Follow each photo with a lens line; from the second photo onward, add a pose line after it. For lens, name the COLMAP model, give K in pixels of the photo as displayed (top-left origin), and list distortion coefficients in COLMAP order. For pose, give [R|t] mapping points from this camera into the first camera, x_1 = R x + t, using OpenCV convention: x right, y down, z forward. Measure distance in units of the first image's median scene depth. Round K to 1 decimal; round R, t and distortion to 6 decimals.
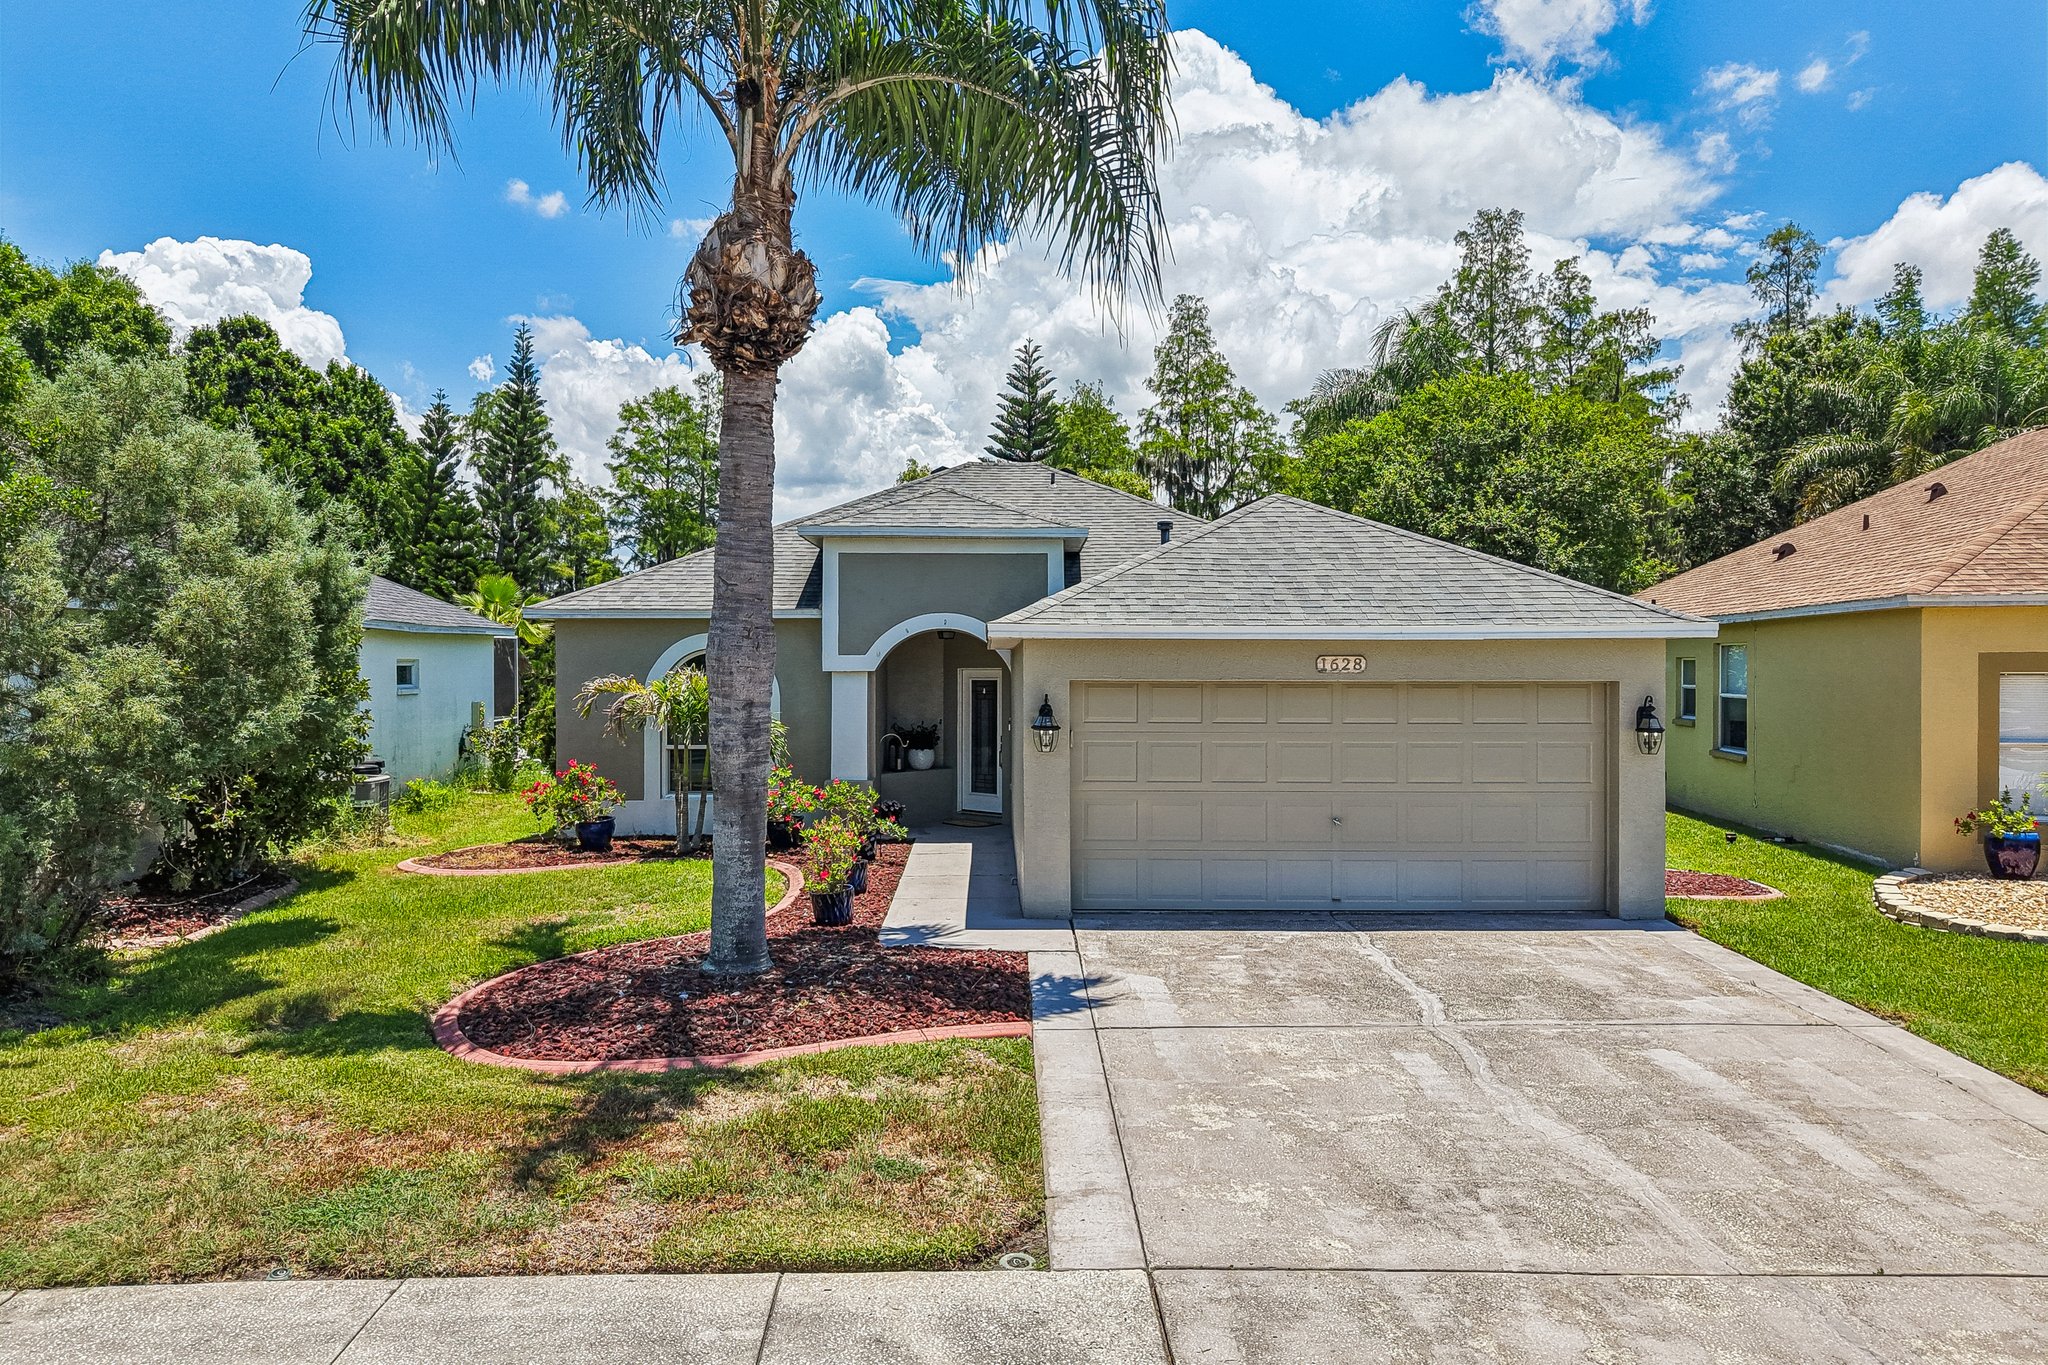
lens RADIAL K [[1390.1, 0, 1024.0], [0, 1390.1, 682.5], [0, 0, 1]] dist [0.020854, -0.023649]
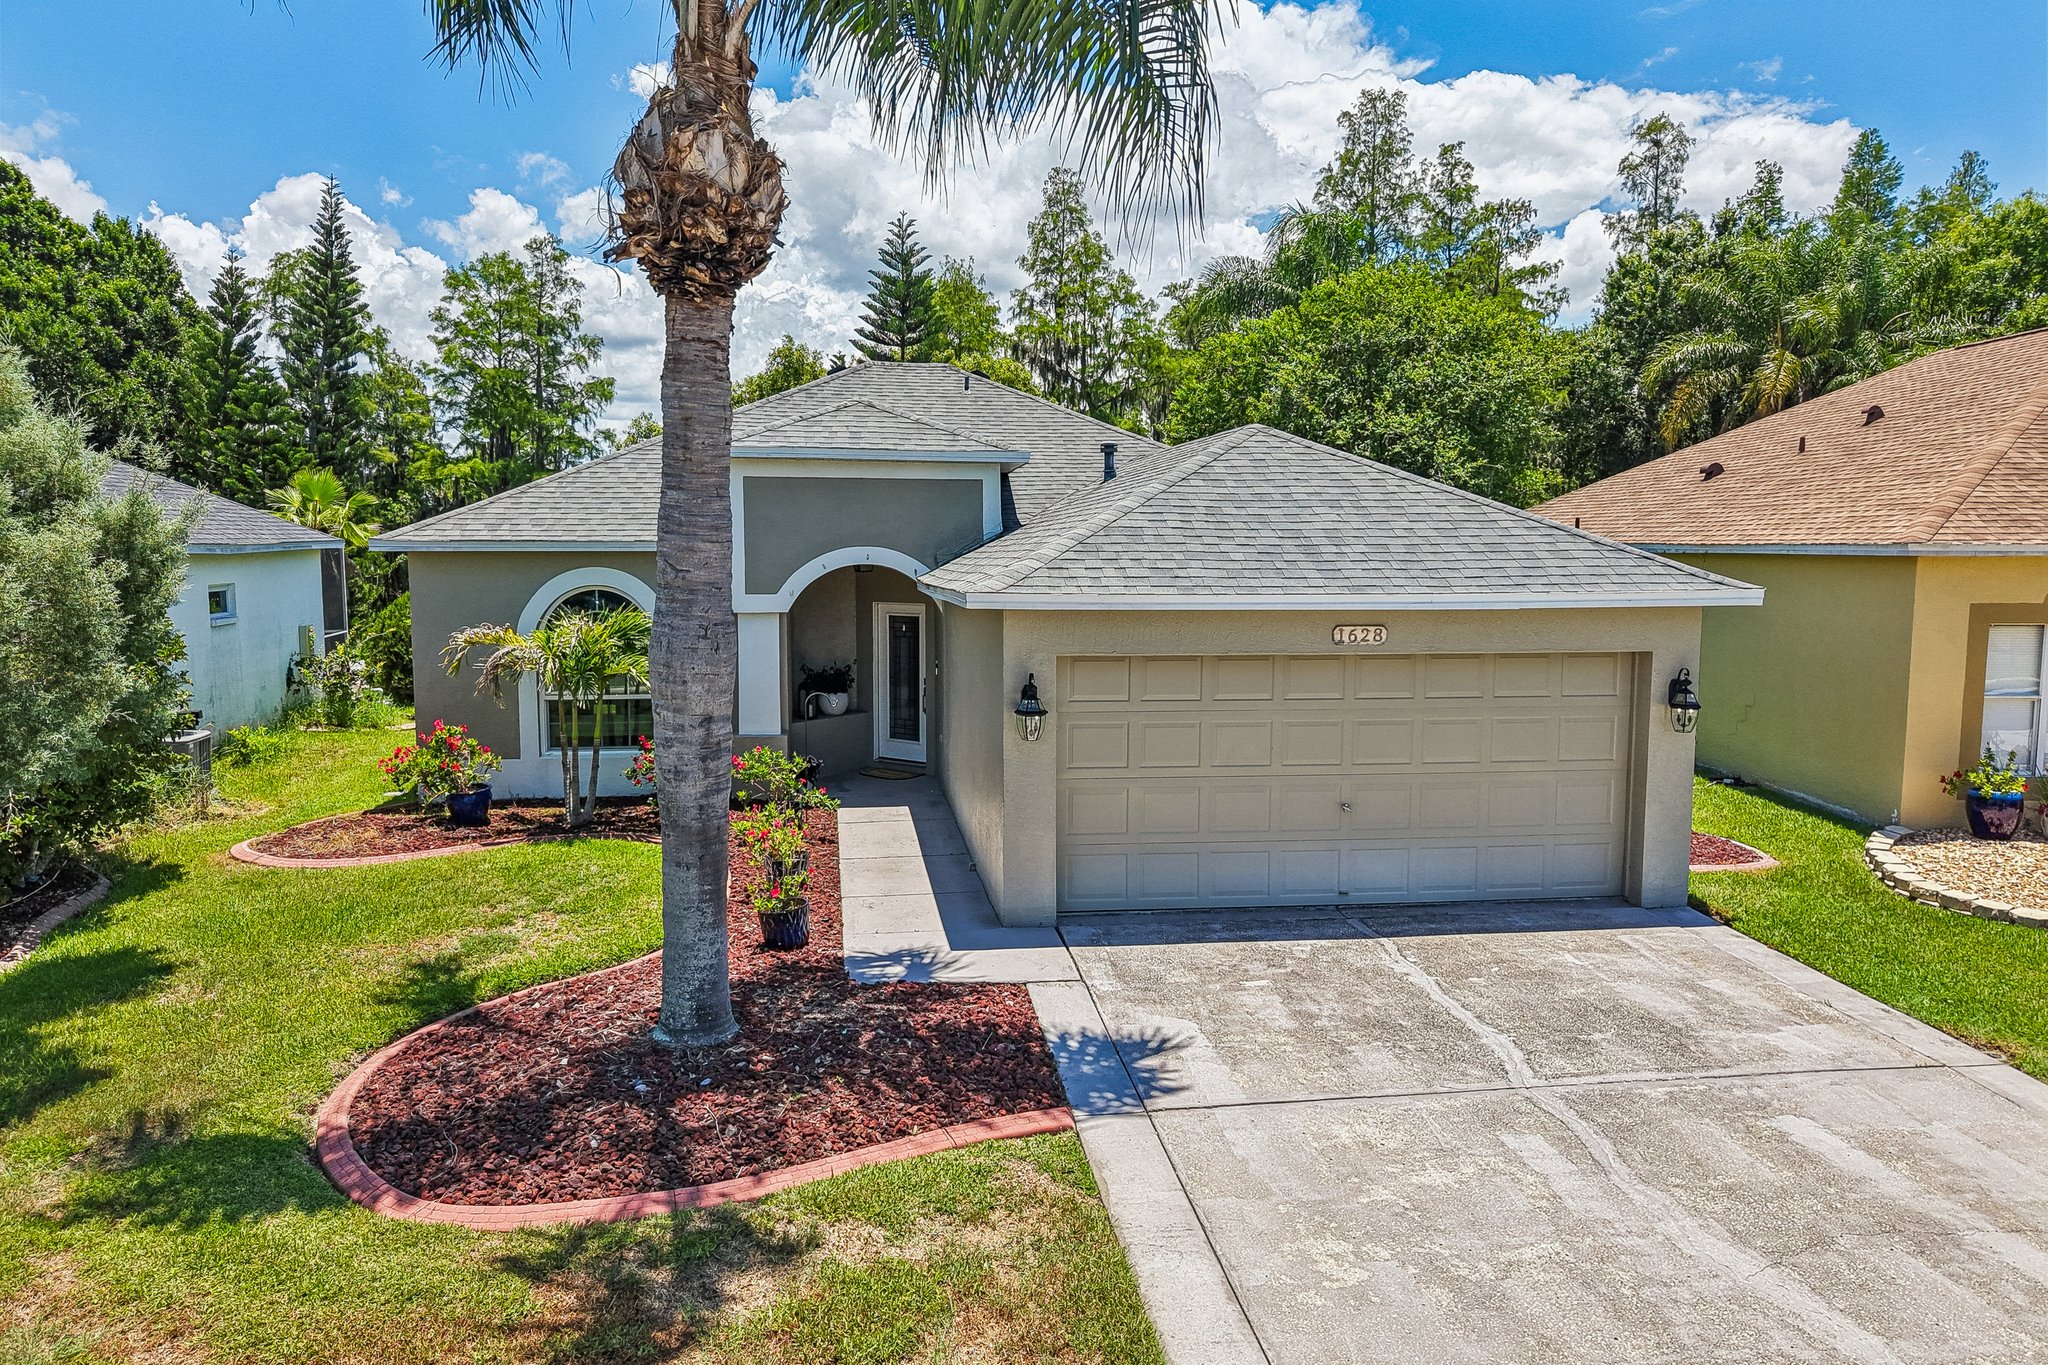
lens RADIAL K [[1386.8, 0, 1024.0], [0, 1386.8, 682.5], [0, 0, 1]] dist [0.004249, 0.000768]
pose [[0.993111, -0.009364, 0.116806, -0.076616], [-0.001383, 0.995796, 0.091591, -0.055673], [-0.117172, -0.091122, 0.988922, 0.131752]]
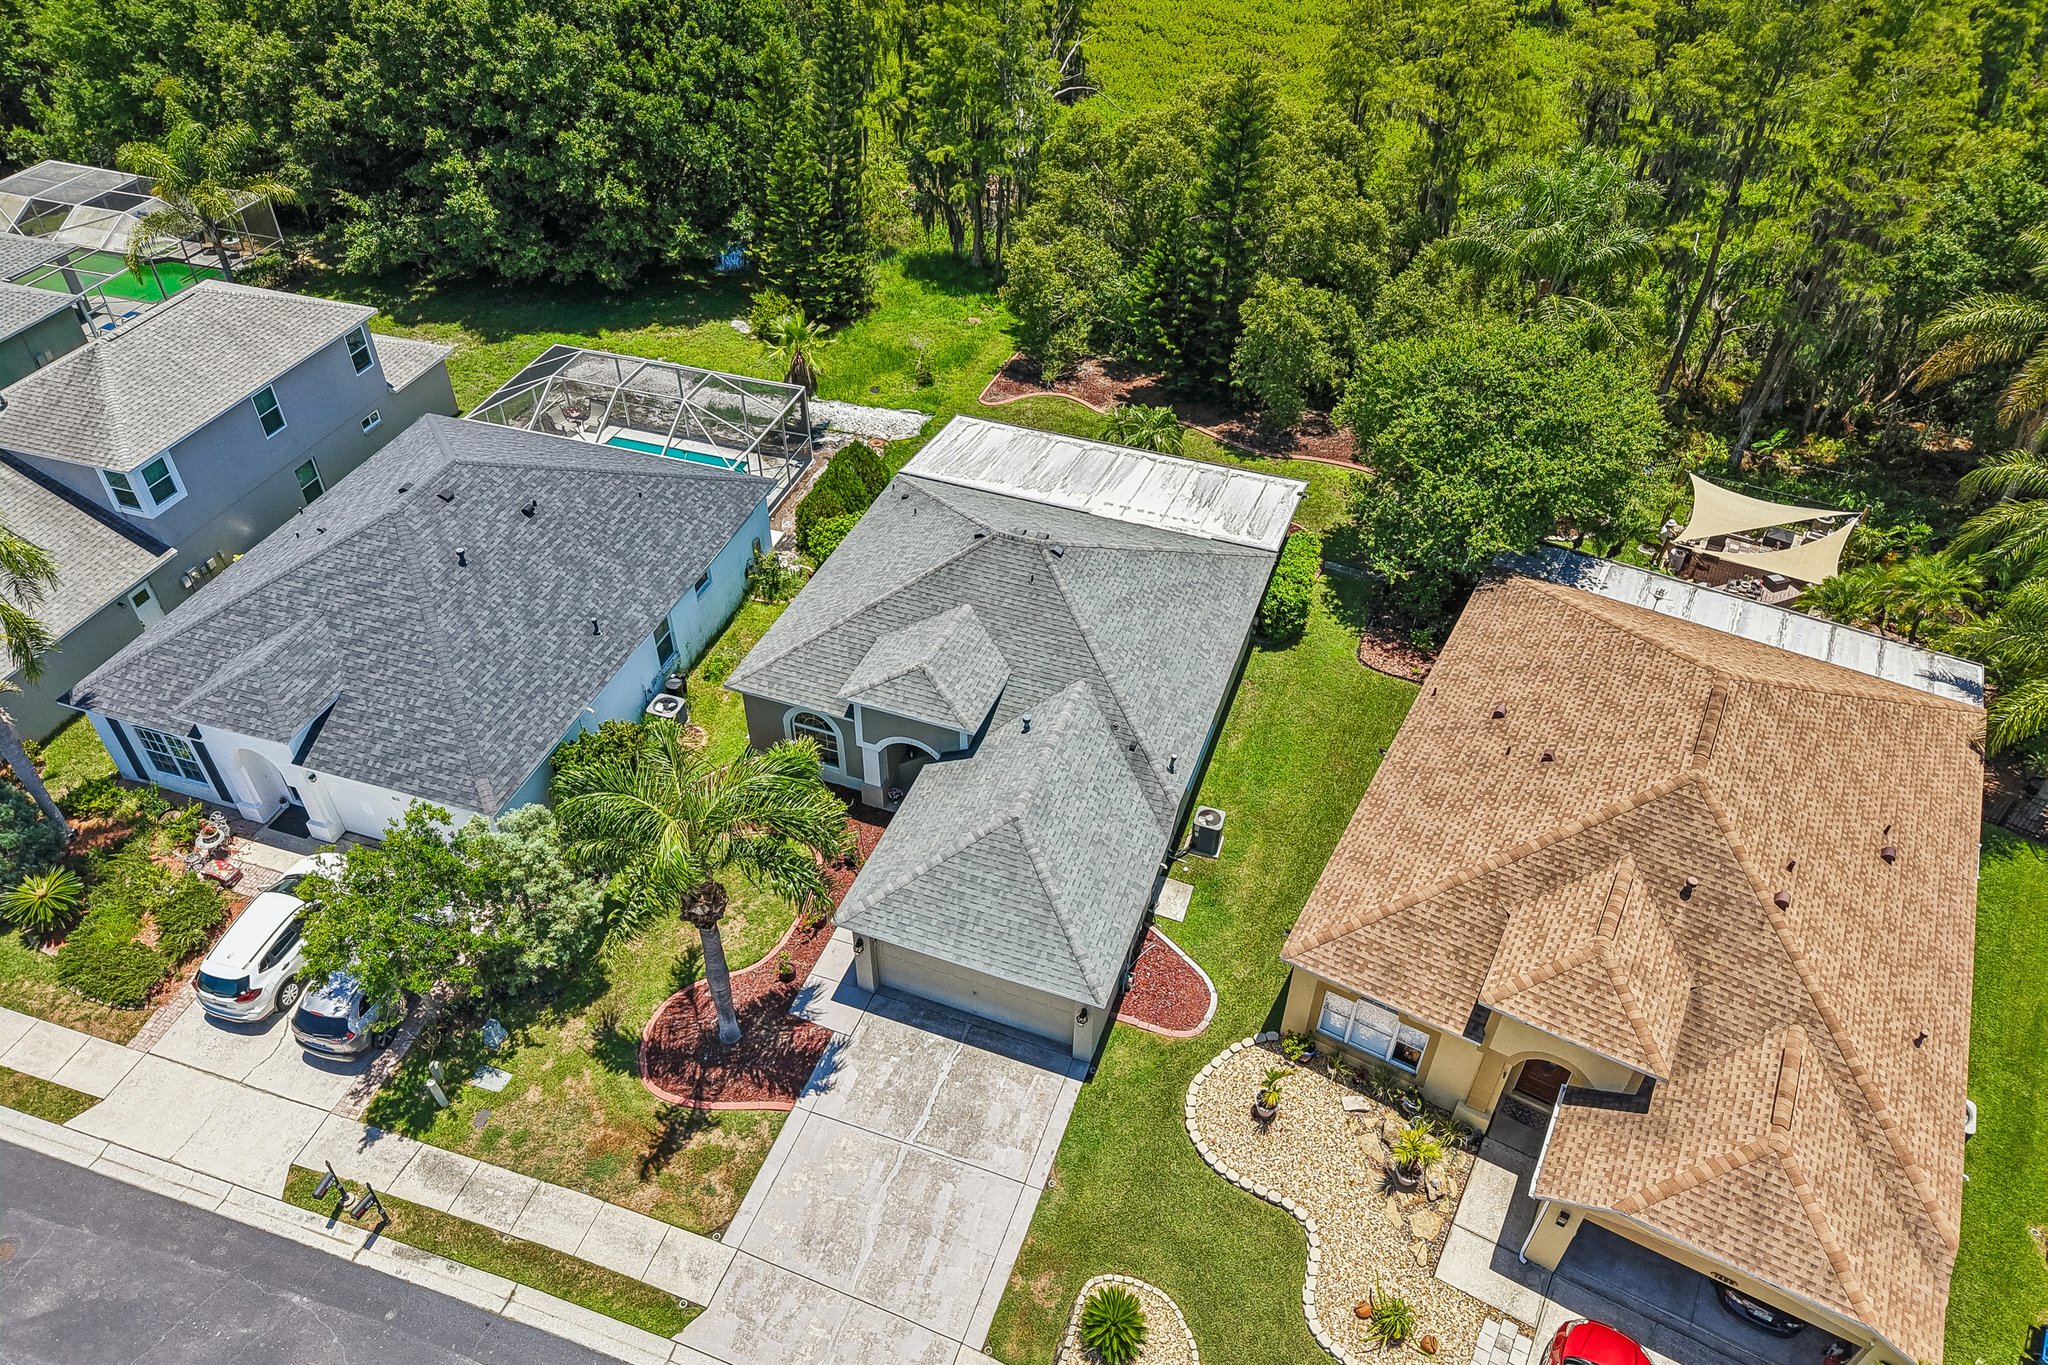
lens RADIAL K [[1386.8, 0, 1024.0], [0, 1386.8, 682.5], [0, 0, 1]] dist [0.004249, 0.000768]
pose [[0.934221, 0.239300, -0.264512, 0.753256], [-0.016114, 0.769121, 0.638900, -1.732163], [0.356331, -0.592611, 0.722385, -0.391044]]
